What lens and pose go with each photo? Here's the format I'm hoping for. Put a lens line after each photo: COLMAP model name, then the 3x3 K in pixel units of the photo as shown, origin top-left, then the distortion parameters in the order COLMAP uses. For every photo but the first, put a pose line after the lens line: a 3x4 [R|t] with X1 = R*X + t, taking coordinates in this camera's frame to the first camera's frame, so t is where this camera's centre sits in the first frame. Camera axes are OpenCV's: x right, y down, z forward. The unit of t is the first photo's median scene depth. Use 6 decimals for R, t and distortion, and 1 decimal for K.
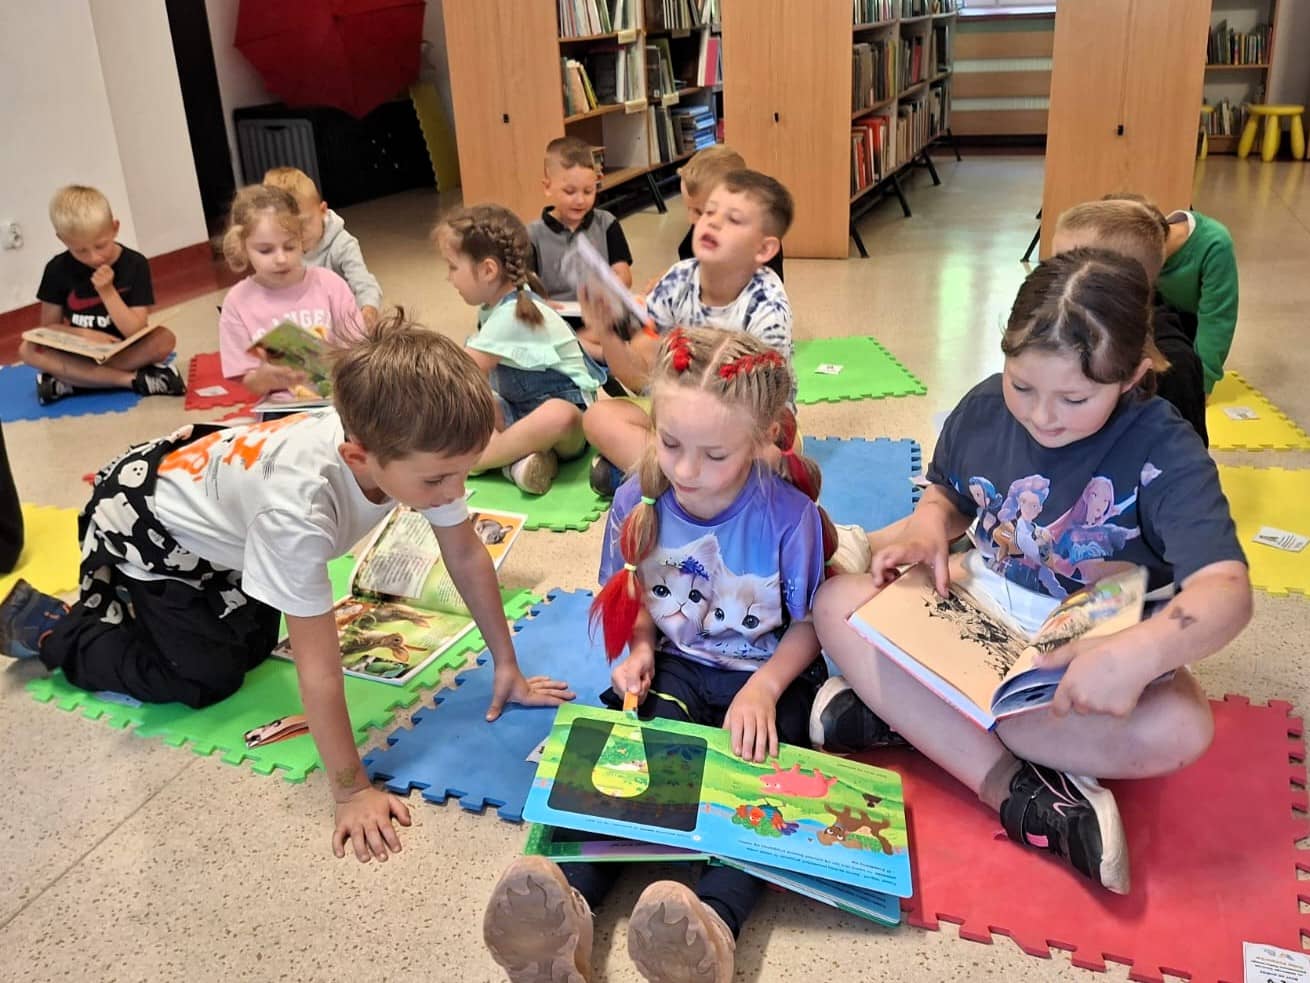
lens RADIAL K [[1197.0, 0, 661.2], [0, 1197.0, 489.3], [0, 0, 1]] dist [0.040858, -0.140199]
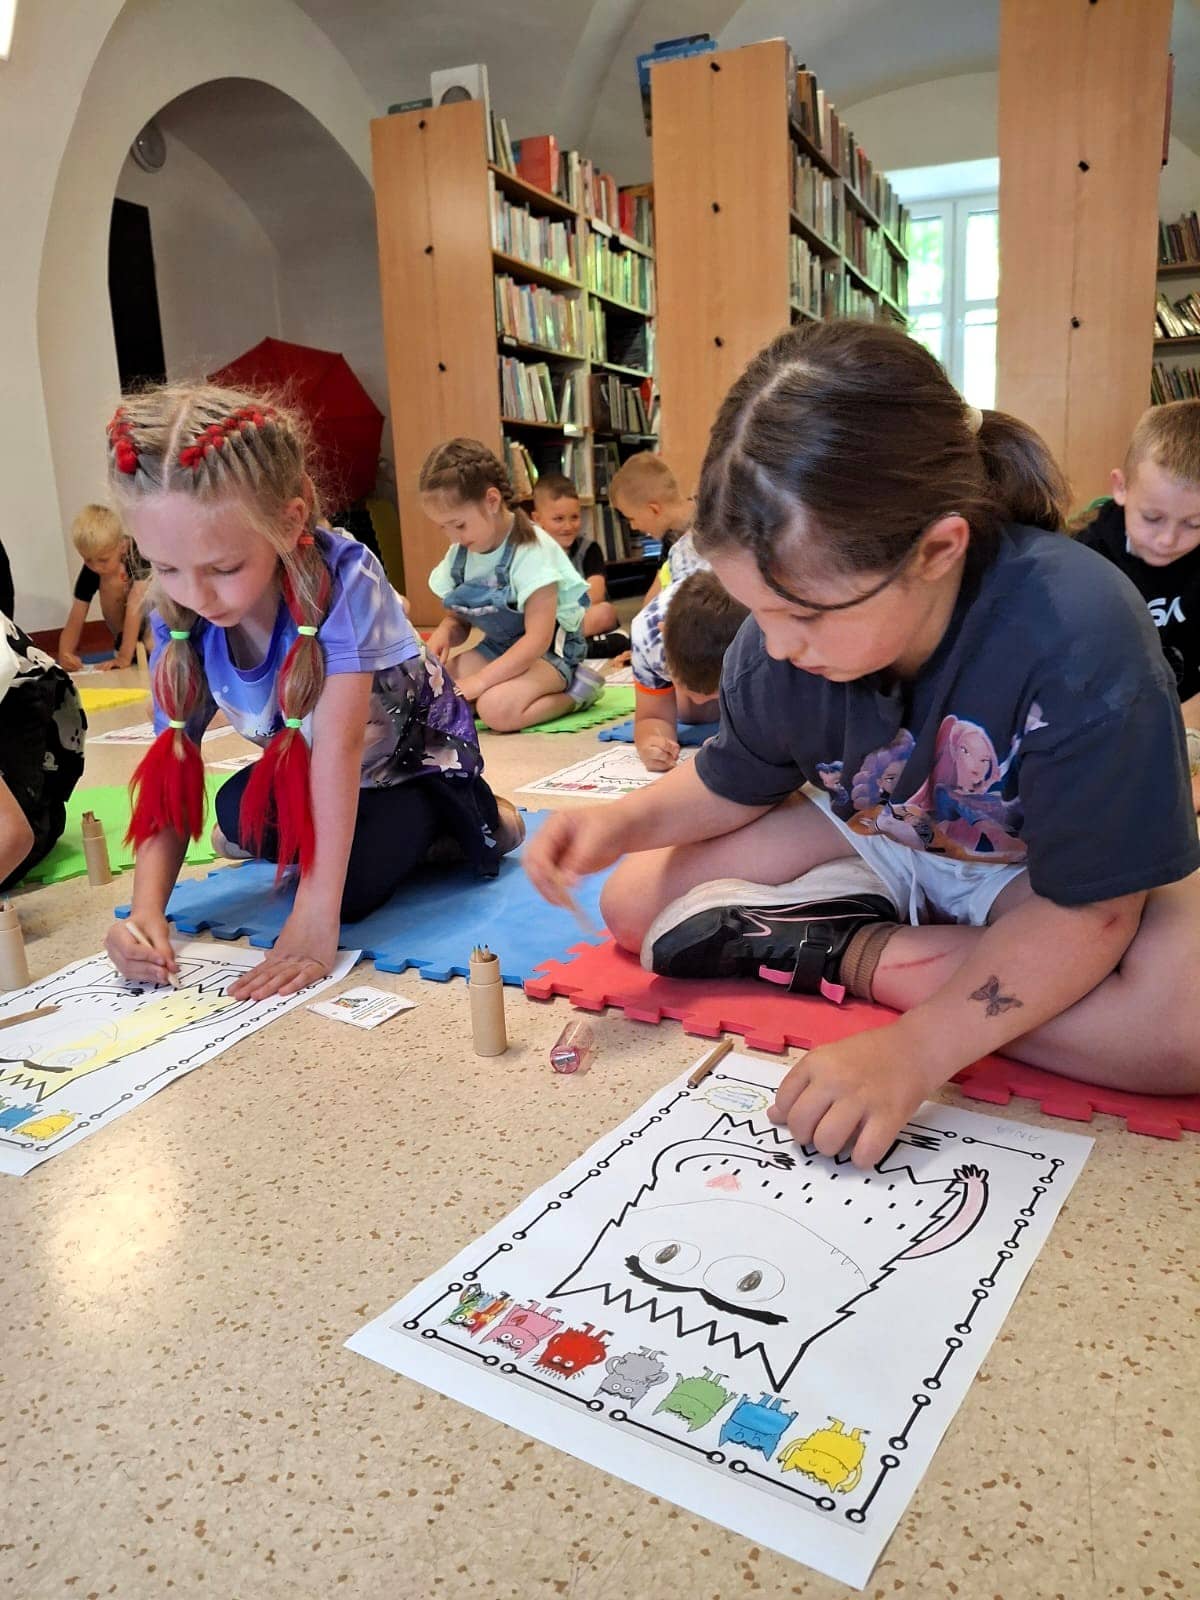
lens RADIAL K [[1194.7, 0, 600.0], [0, 1194.7, 800.0], [0, 0, 1]] dist [0.004331, -0.009692]
pose [[0.999528, 0.012182, -0.028218, 0.027396], [-0.015967, 0.990294, -0.138070, 0.074291], [0.026262, 0.138456, 0.990020, 0.045741]]
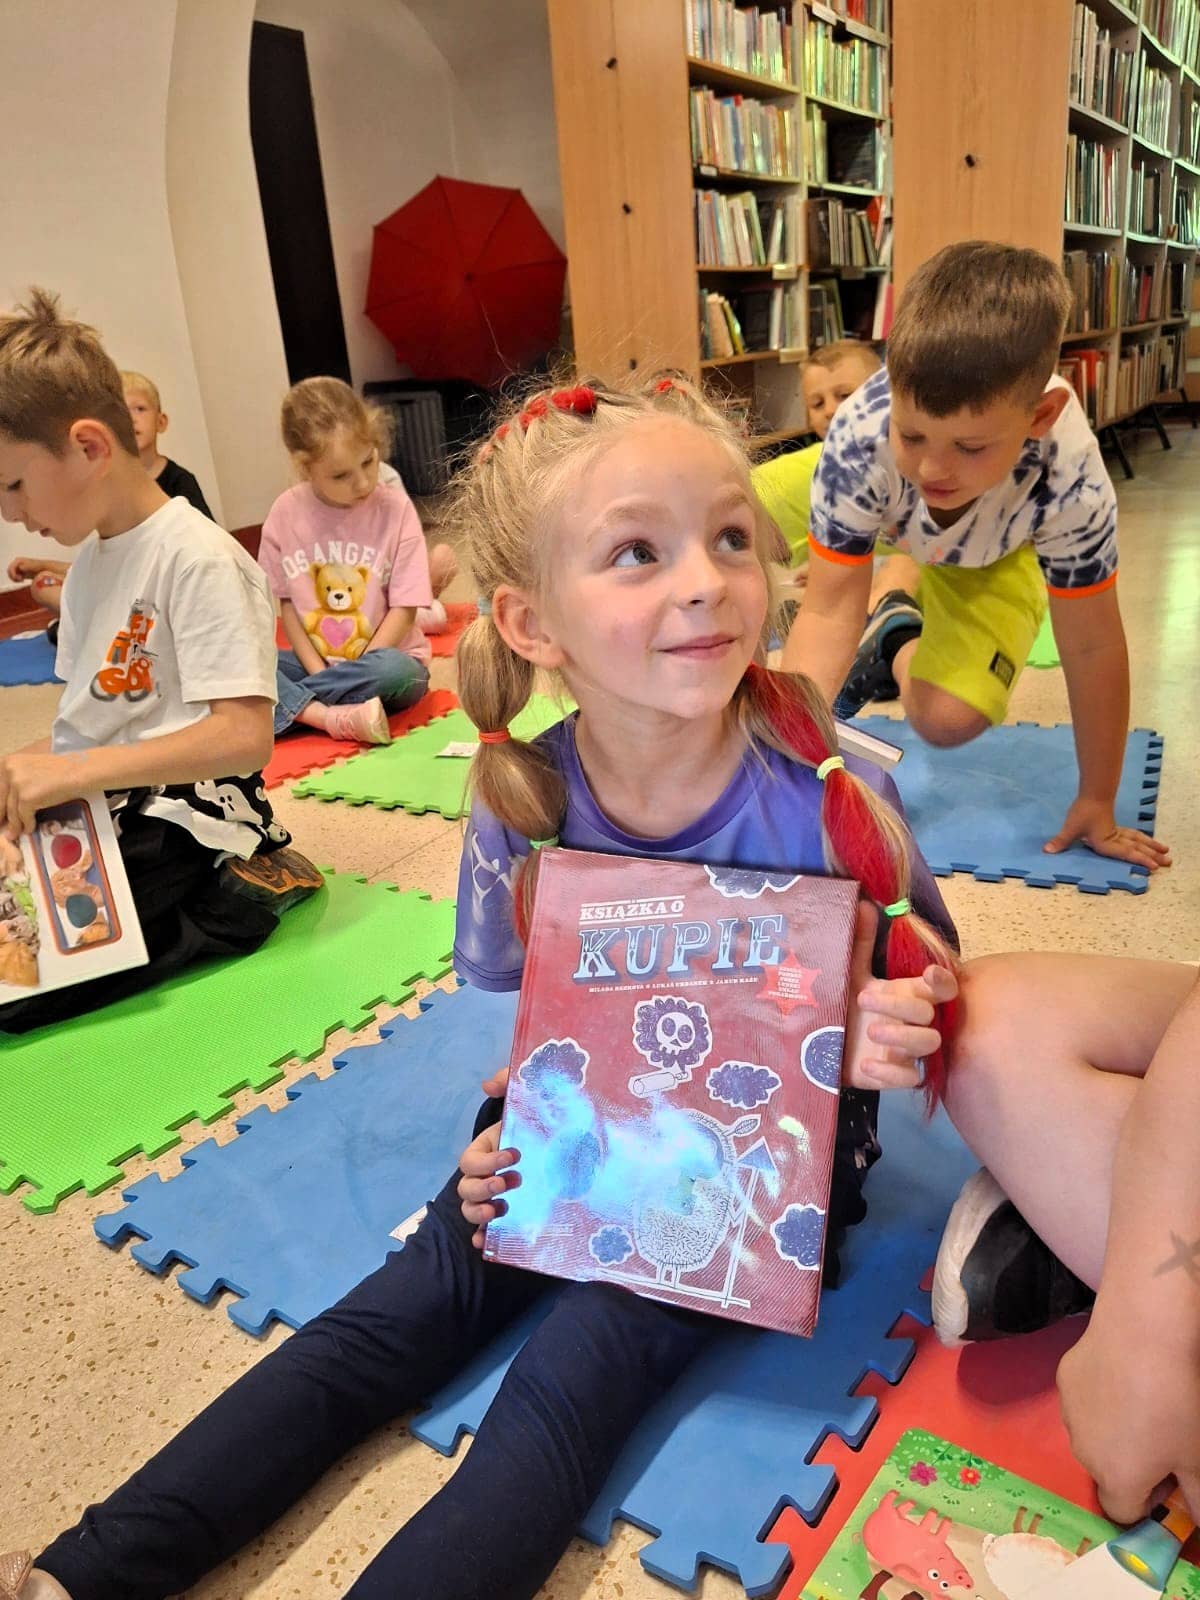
lens RADIAL K [[1228.4, 0, 574.4], [0, 1228.4, 798.6], [0, 0, 1]] dist [-0.026845, -0.001145]
pose [[0.976793, 0.041052, -0.210213, 0.024279], [-0.042783, 0.999078, -0.003694, 0.005639], [0.209868, 0.012602, 0.977649, 0.132784]]
